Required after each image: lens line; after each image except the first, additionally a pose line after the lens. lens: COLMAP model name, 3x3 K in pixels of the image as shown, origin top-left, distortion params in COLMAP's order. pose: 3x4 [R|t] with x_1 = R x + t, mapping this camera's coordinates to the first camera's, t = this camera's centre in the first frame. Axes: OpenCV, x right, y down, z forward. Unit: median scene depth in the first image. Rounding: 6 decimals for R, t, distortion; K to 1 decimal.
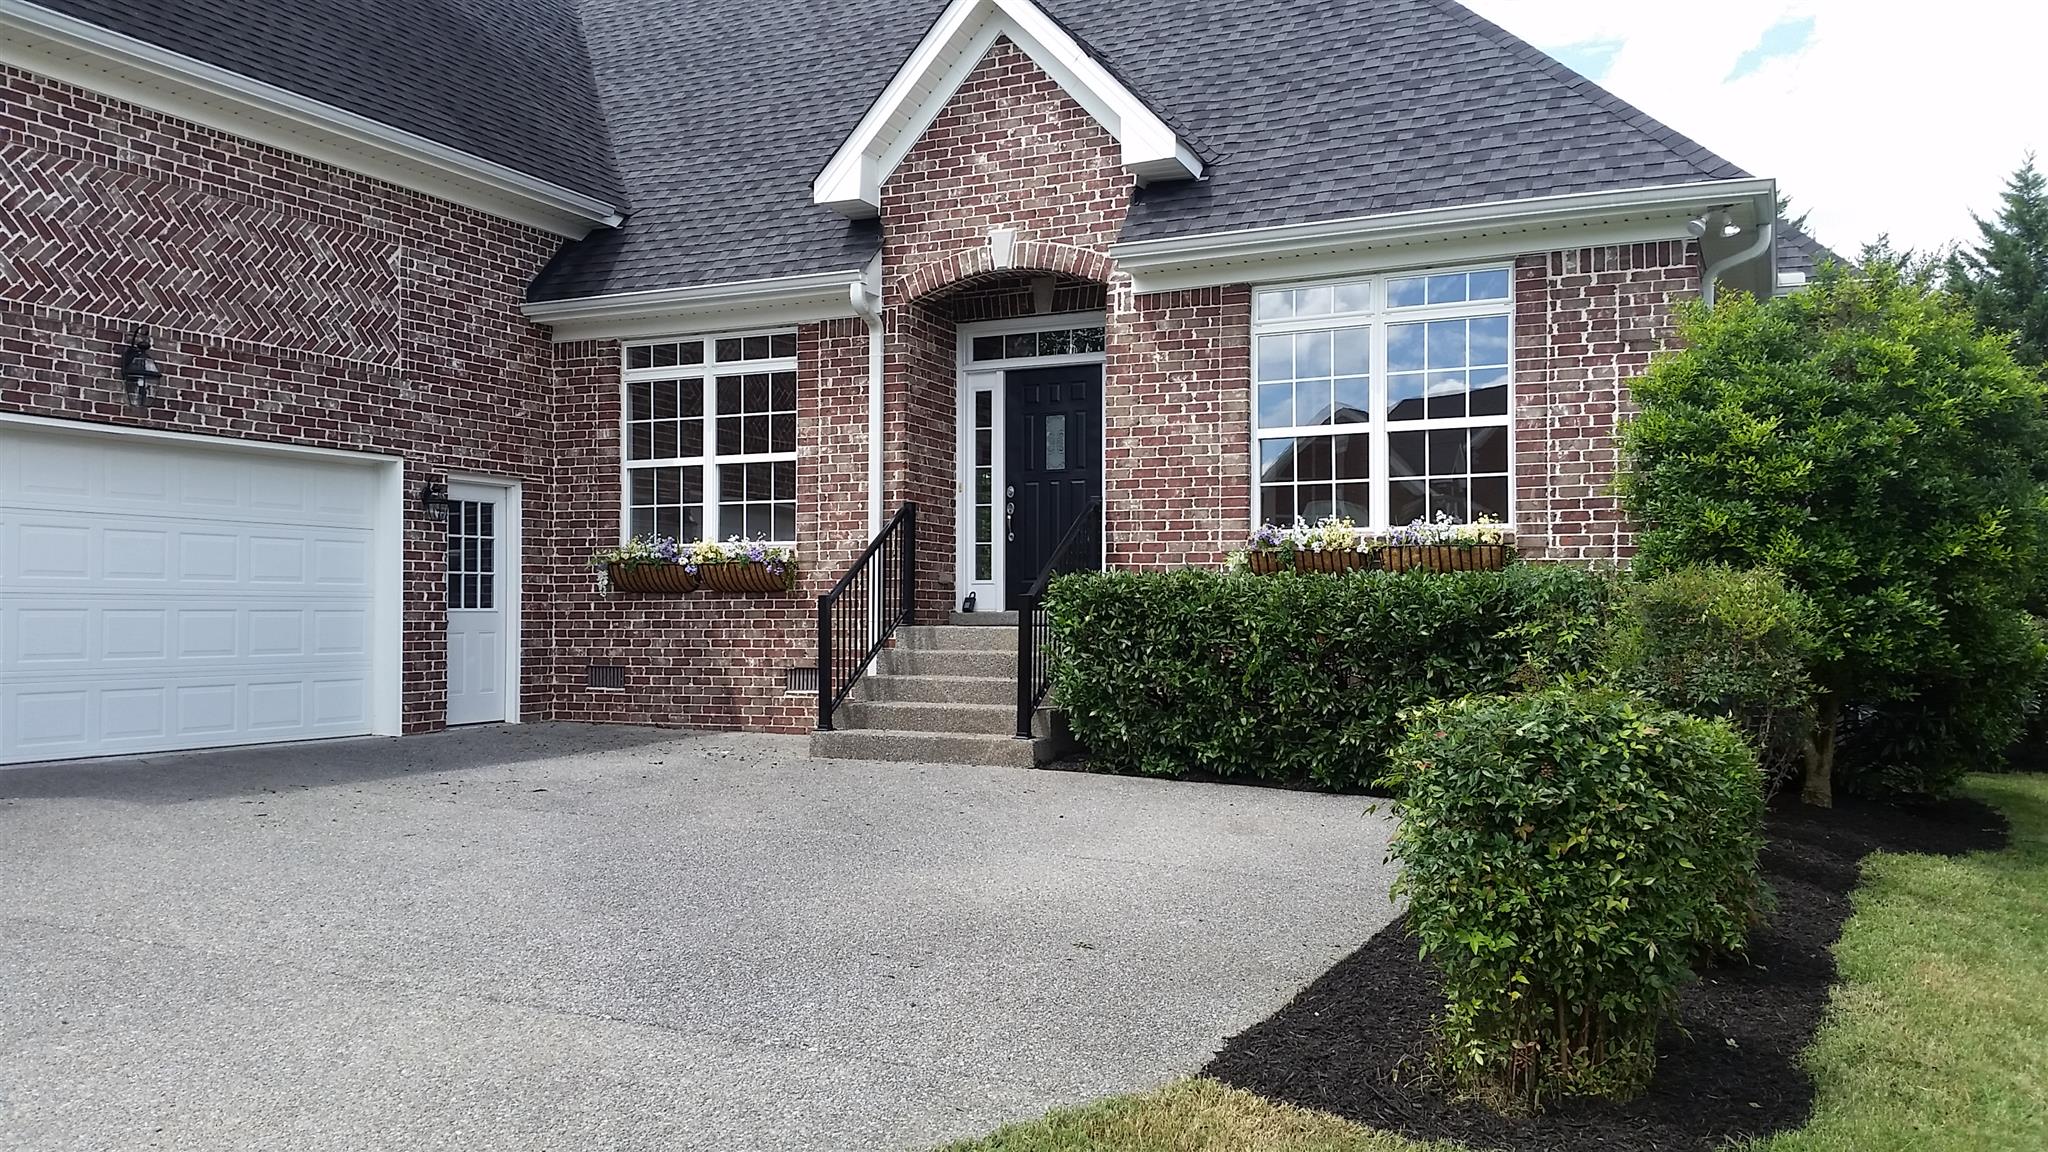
lens RADIAL K [[1713.2, 0, 1019.0], [0, 1713.2, 538.0], [0, 0, 1]] dist [0.075610, -0.258172]
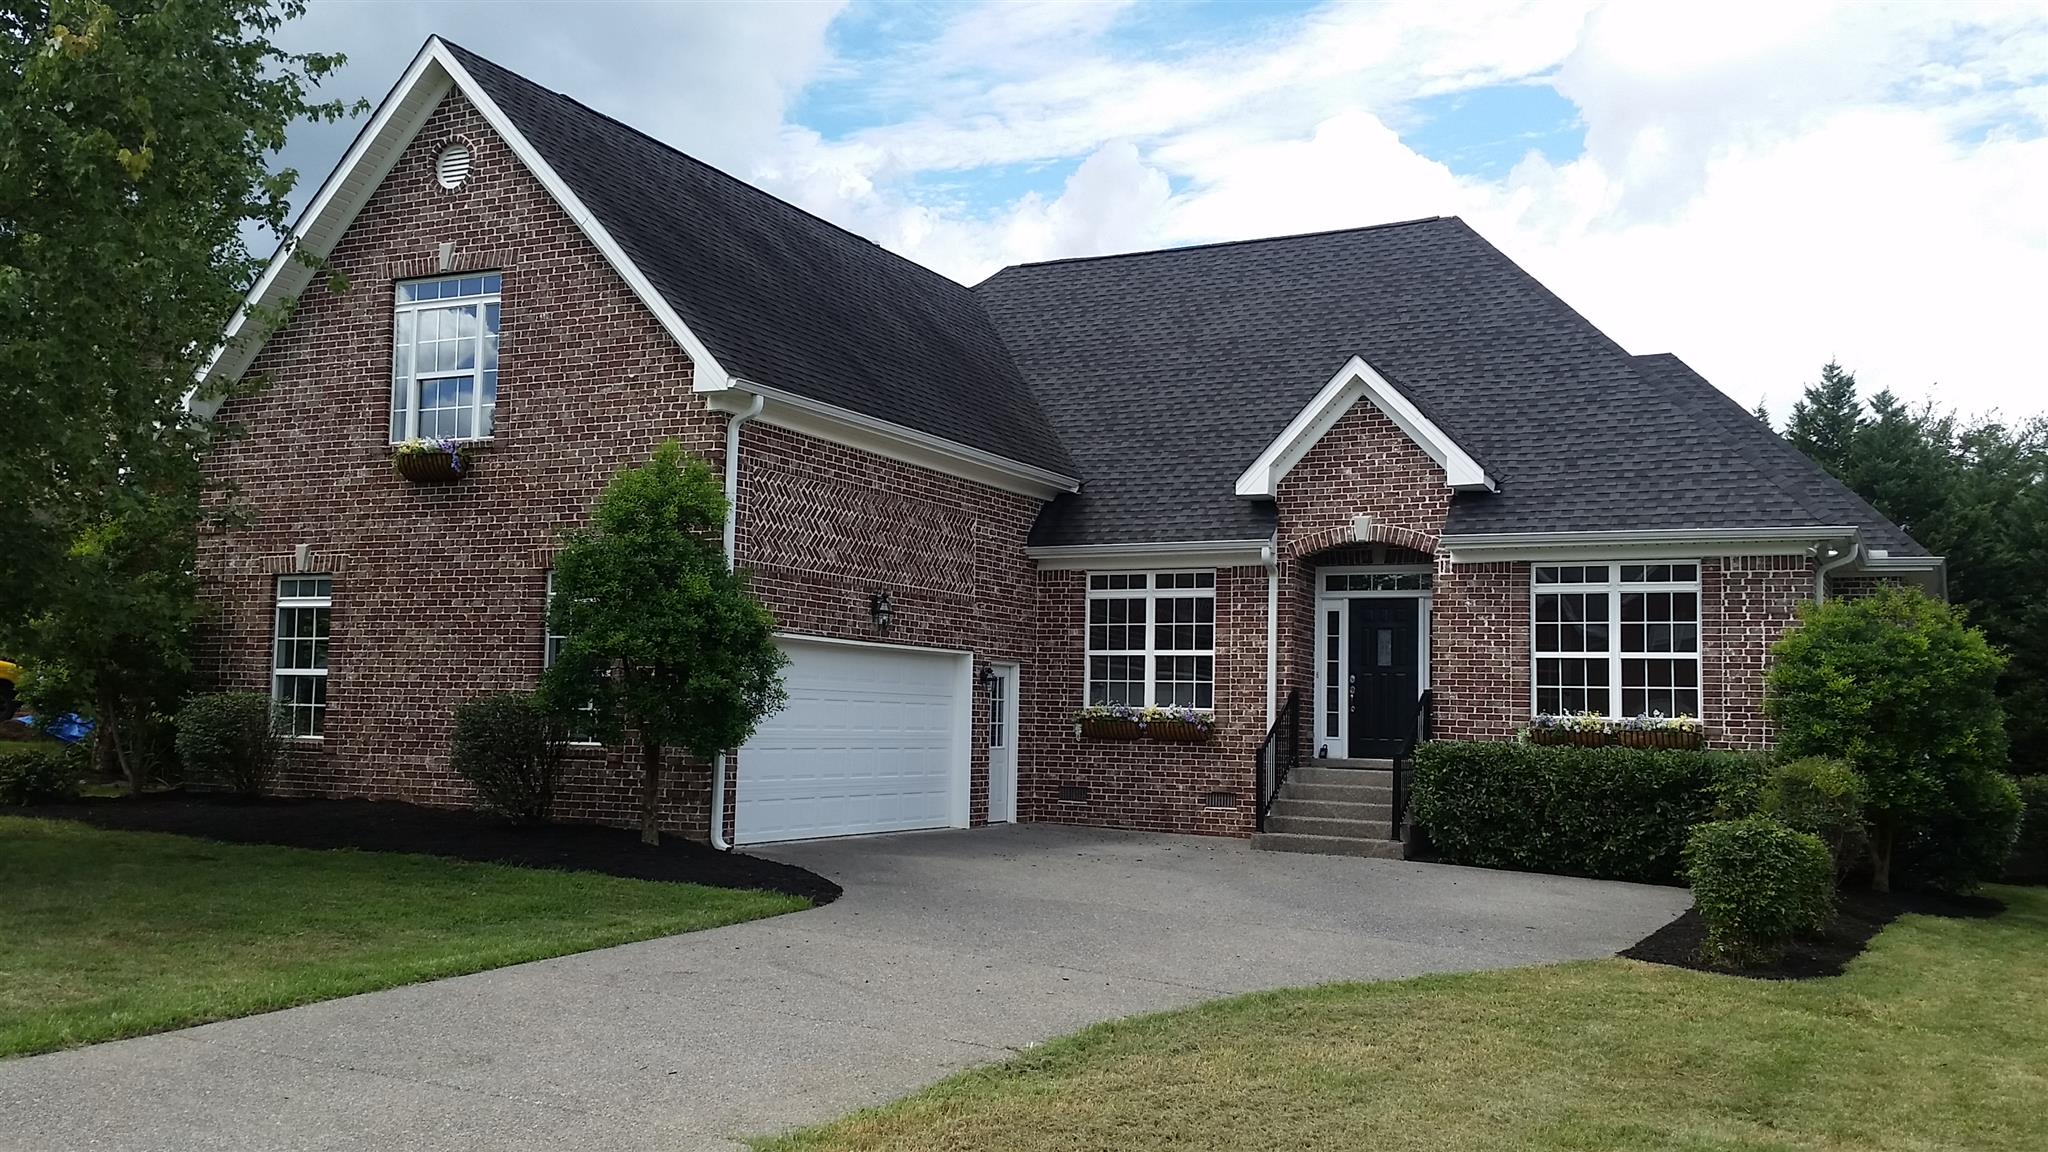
lens RADIAL K [[1713.2, 0, 1019.0], [0, 1713.2, 538.0], [0, 0, 1]] dist [0.075610, -0.258172]
pose [[0.997412, 0.016317, -0.070018, -0.217562], [-0.020873, 0.997677, -0.064847, -0.052075], [0.068797, 0.066140, 0.995436, -0.604895]]
